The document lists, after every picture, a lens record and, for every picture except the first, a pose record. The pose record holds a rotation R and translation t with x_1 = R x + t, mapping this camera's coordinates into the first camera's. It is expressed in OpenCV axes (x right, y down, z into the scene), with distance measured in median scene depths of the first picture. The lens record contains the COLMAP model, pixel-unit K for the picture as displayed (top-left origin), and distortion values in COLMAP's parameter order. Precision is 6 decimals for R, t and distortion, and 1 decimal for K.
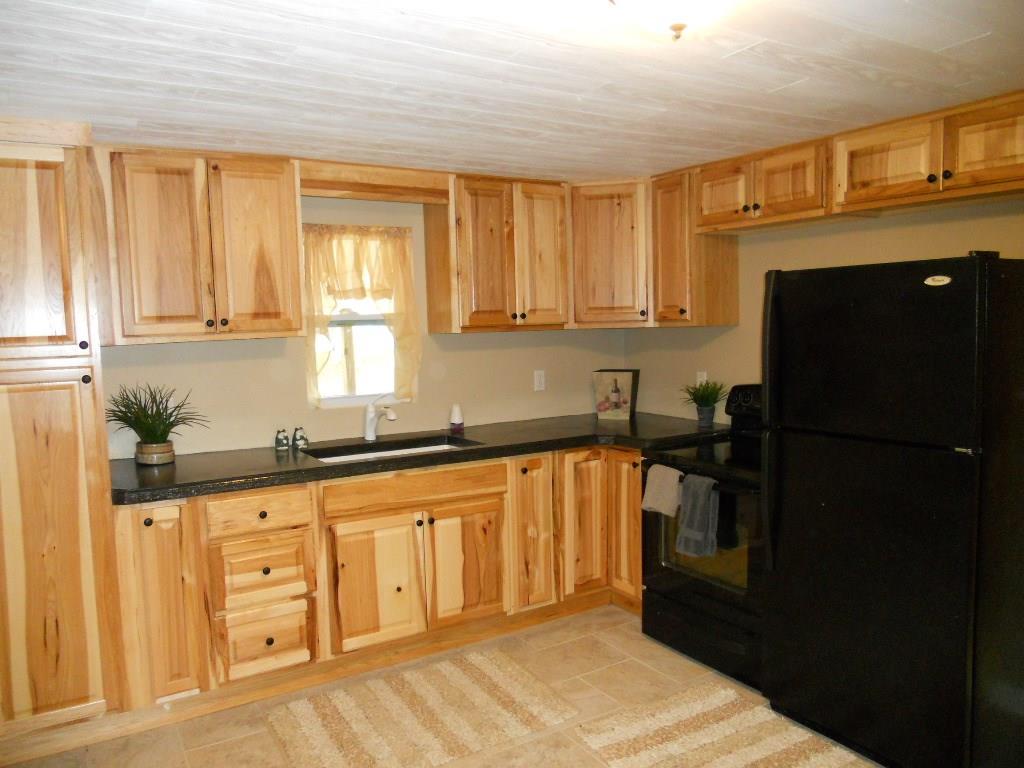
lens RADIAL K [[779.9, 0, 513.8], [0, 779.9, 388.0], [0, 0, 1]] dist [-0.032672, 0.003279]
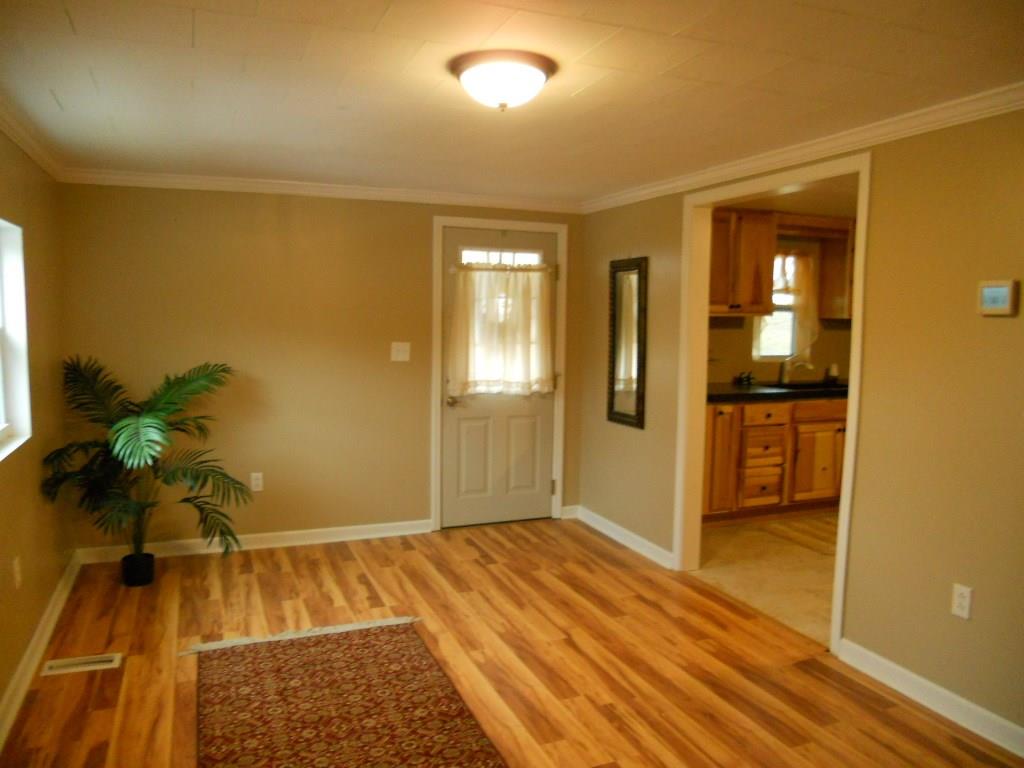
lens RADIAL K [[779.9, 0, 513.8], [0, 779.9, 388.0], [0, 0, 1]] dist [-0.032672, 0.003279]
pose [[0.987719, 0.054033, -0.146598, -0.578564], [-0.051184, 0.998421, 0.023142, 0.079543], [0.147617, -0.015354, 0.988925, -0.769756]]
